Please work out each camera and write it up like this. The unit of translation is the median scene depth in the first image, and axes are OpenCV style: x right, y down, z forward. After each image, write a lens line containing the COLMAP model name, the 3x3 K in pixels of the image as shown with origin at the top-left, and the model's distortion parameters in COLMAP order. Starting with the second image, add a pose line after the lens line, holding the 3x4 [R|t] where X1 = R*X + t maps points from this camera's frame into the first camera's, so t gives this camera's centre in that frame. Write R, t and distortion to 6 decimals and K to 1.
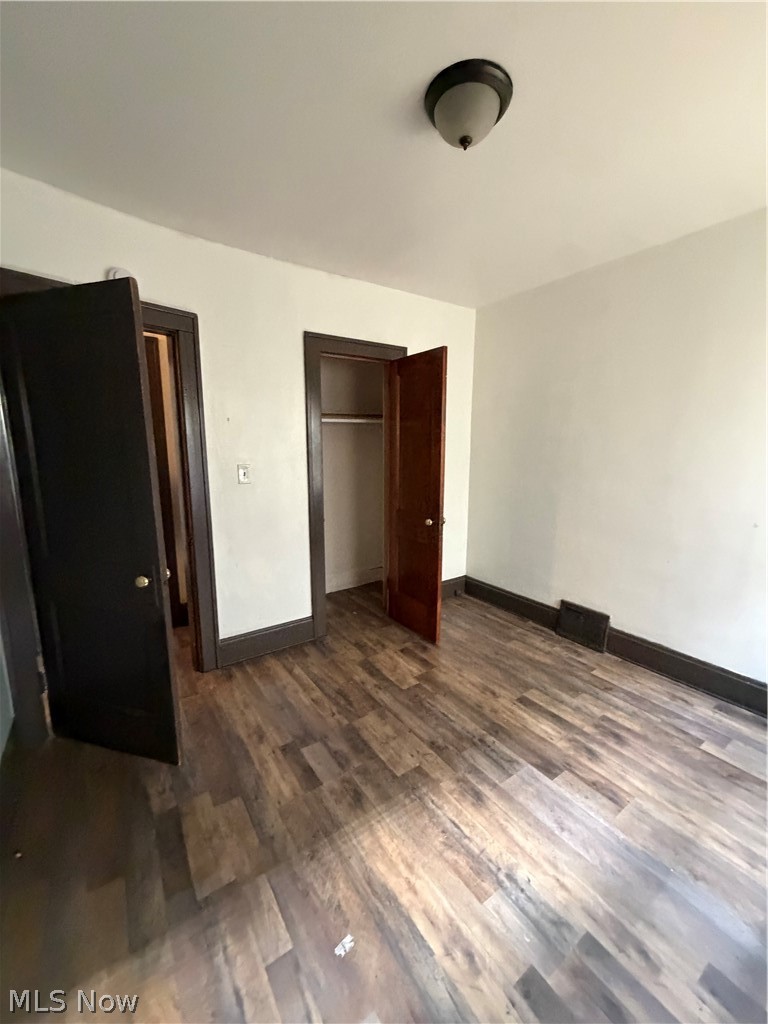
lens RADIAL K [[411.0, 0, 385.7], [0, 411.0, 512.0], [0, 0, 1]] dist [0.001690, -0.000528]
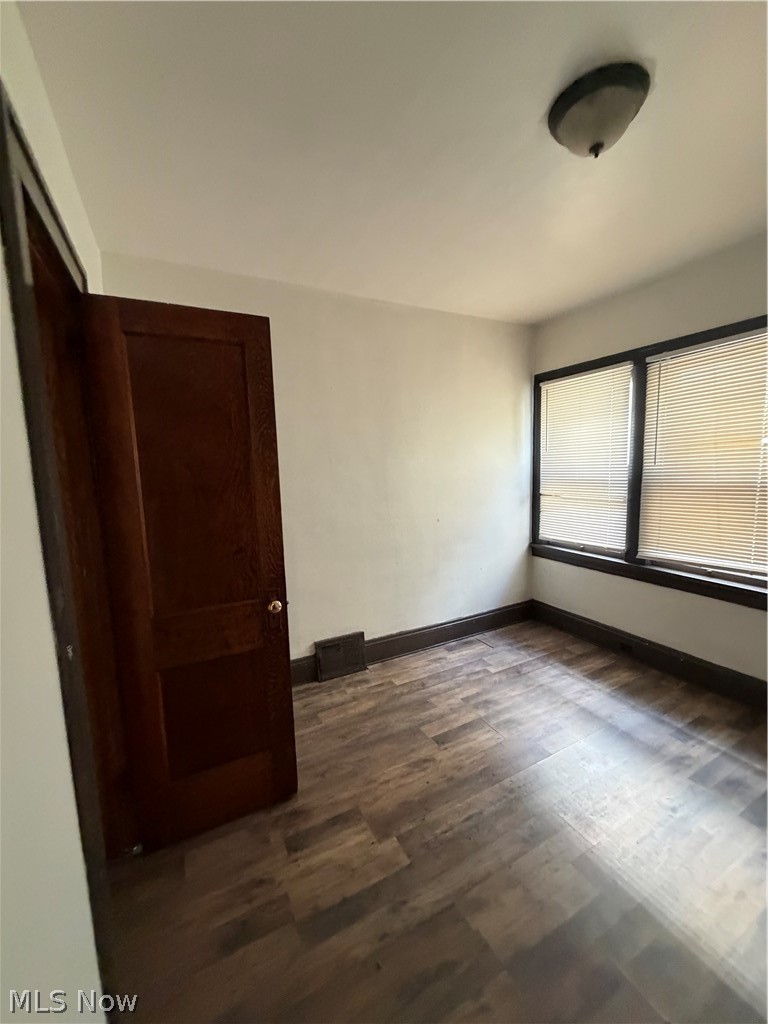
lens RADIAL K [[411.0, 0, 385.7], [0, 411.0, 512.0], [0, 0, 1]] dist [0.001690, -0.000528]
pose [[0.112712, -0.119710, 0.986390, -0.521365], [0.192326, 0.976571, 0.096542, -0.157923], [-0.974837, 0.178827, 0.133095, 0.870716]]
